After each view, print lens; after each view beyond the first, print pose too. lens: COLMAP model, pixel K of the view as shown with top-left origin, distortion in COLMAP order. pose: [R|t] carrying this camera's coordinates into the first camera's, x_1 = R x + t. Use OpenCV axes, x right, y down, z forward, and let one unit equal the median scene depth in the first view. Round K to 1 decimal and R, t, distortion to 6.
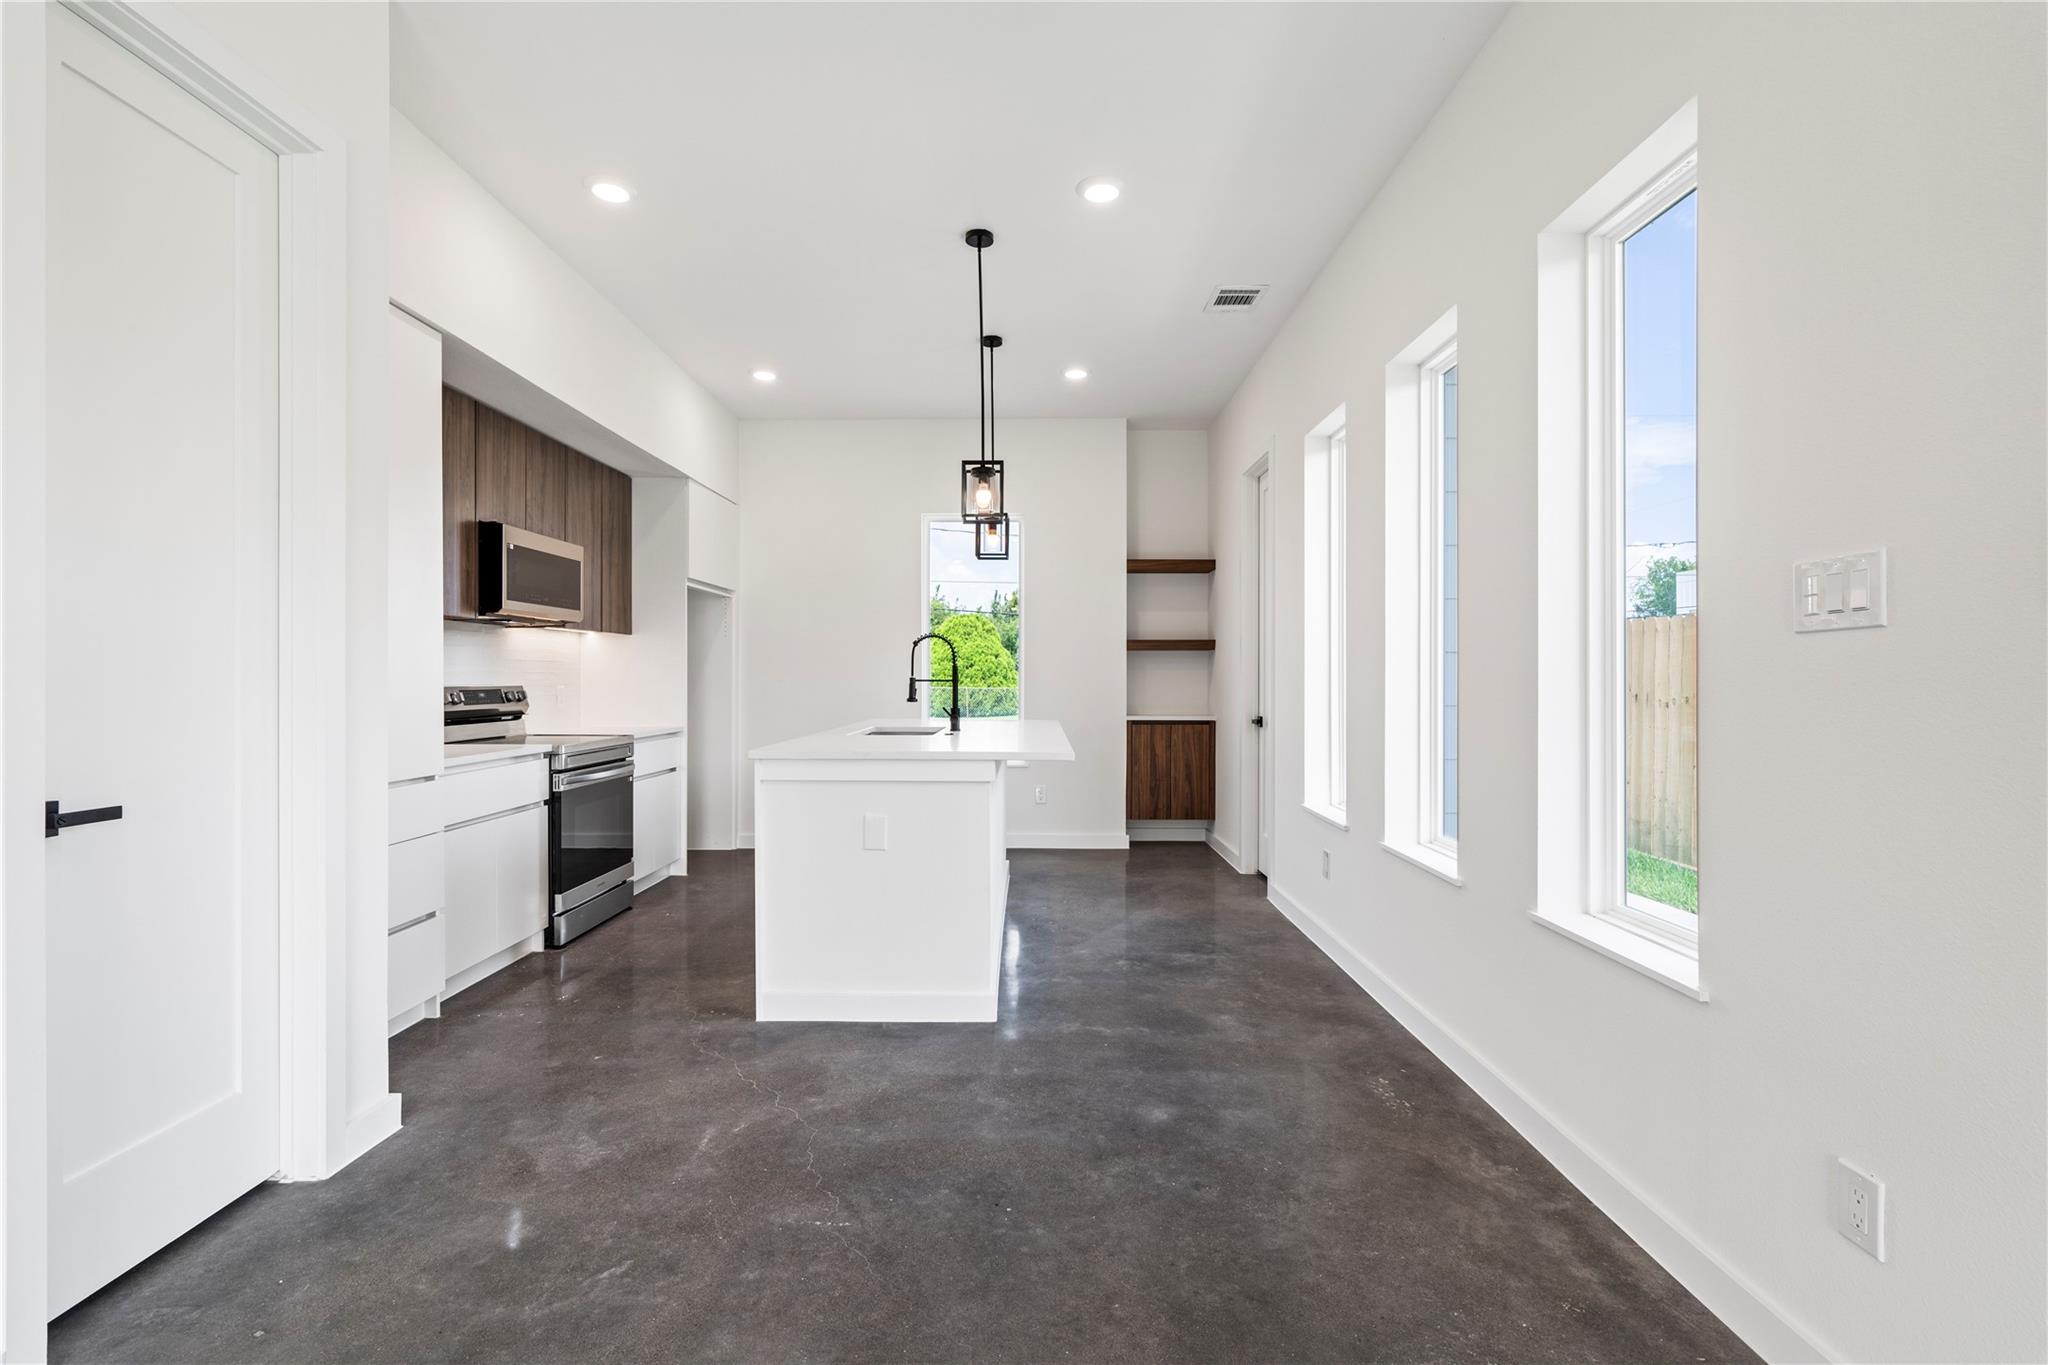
lens RADIAL K [[920.6, 0, 1028.0], [0, 920.6, 682.2], [0, 0, 1]] dist [-0.008477, 0.003501]
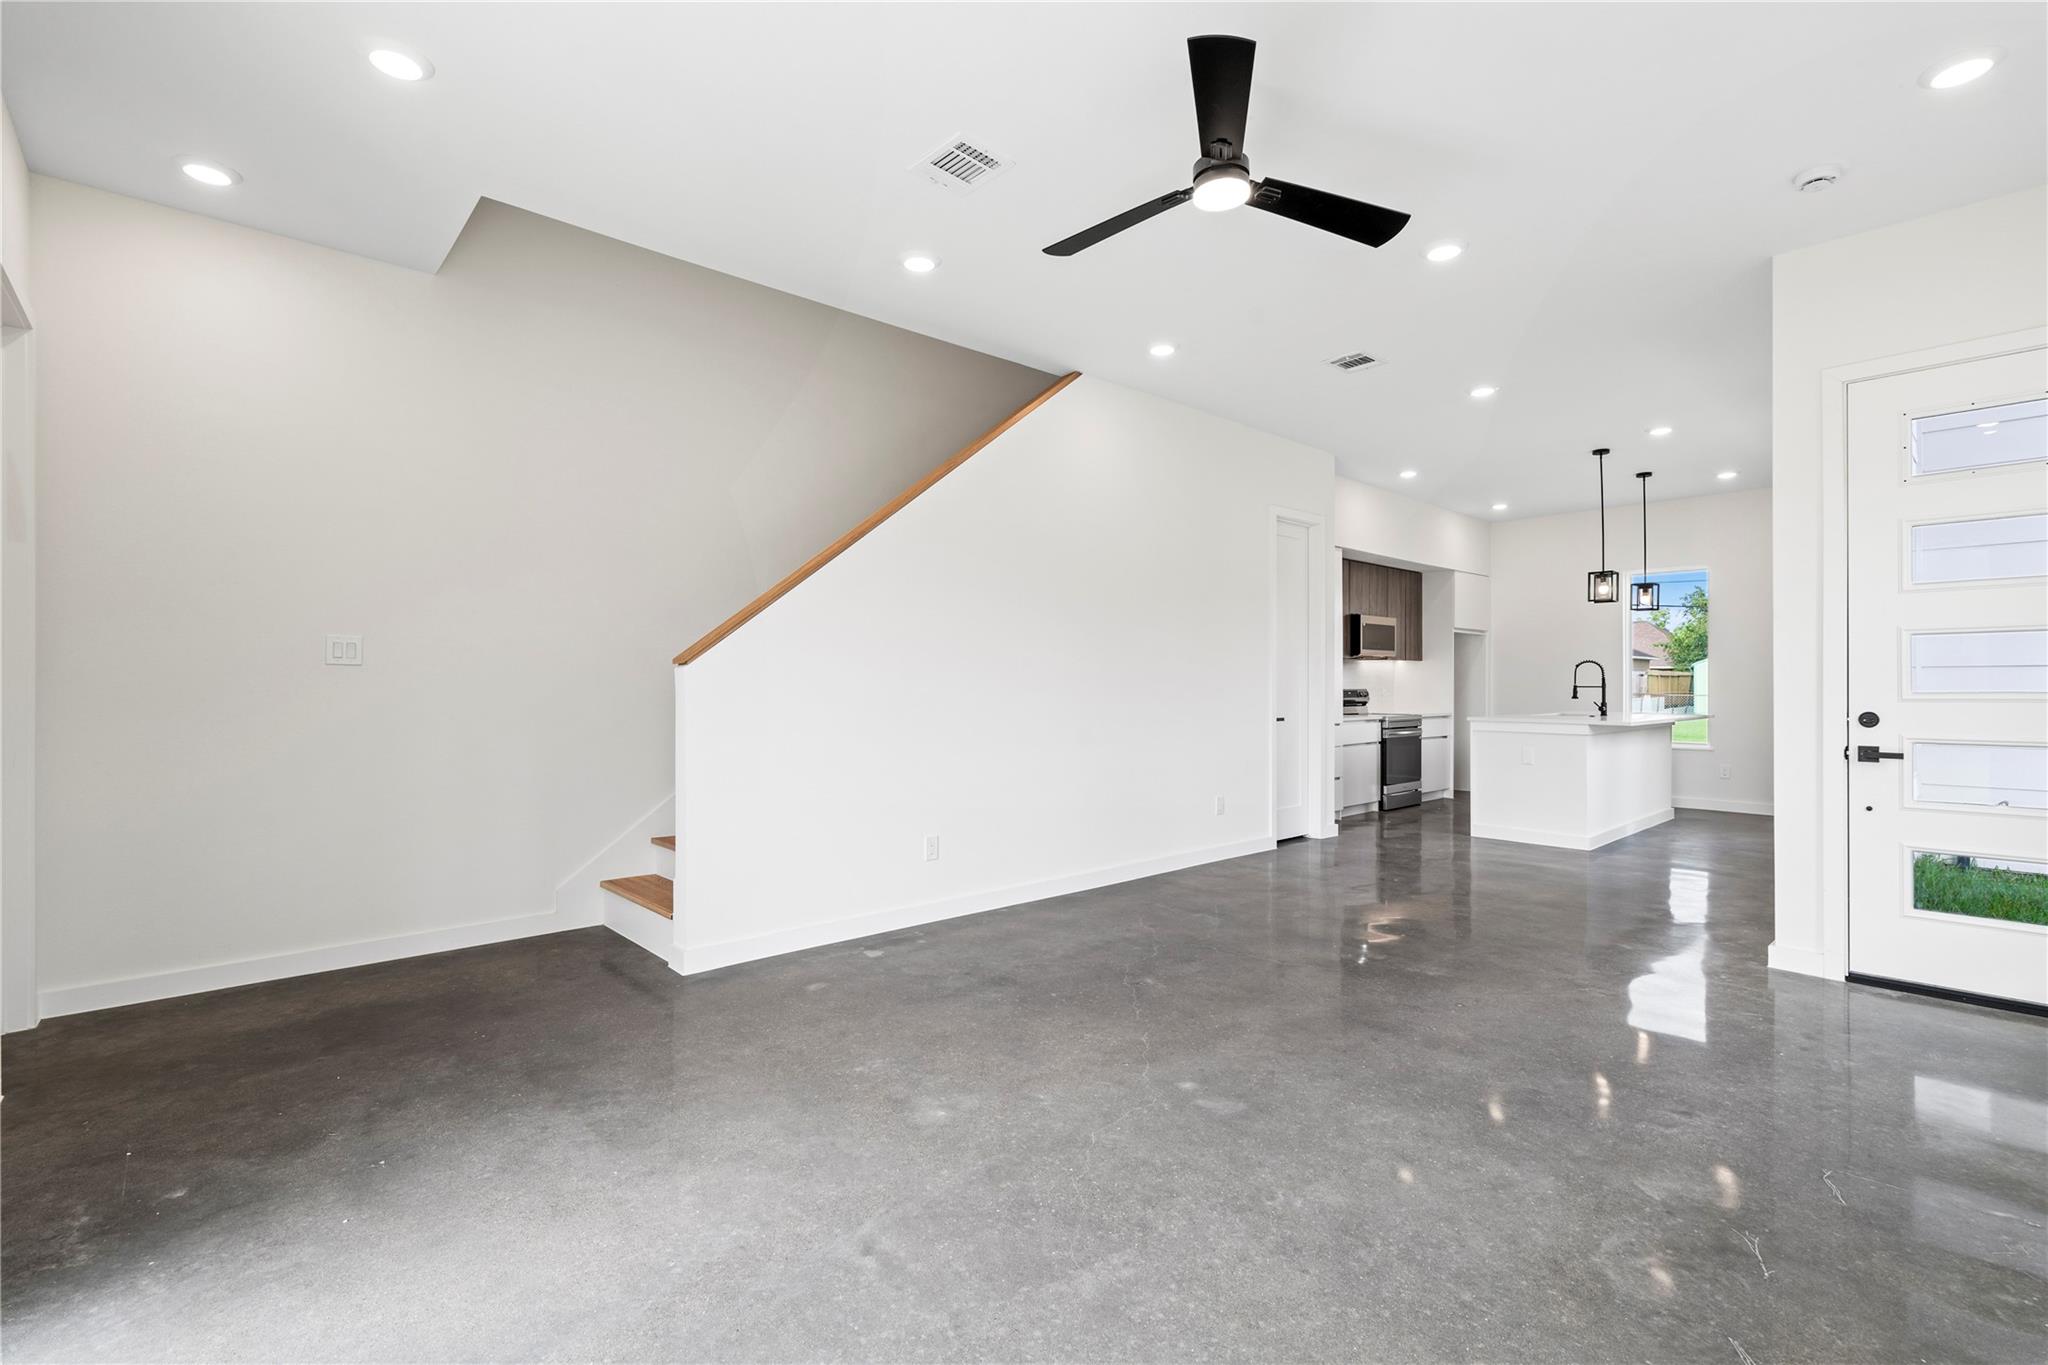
lens RADIAL K [[920.6, 0, 1020.0], [0, 920.6, 681.1], [0, 0, 1]] dist [-0.008477, 0.003501]
pose [[0.669838, -0.002194, -0.742504, 0.445697], [-0.004952, 0.999960, -0.007422, 0.005701], [0.742491, 0.008649, 0.669801, -0.932723]]
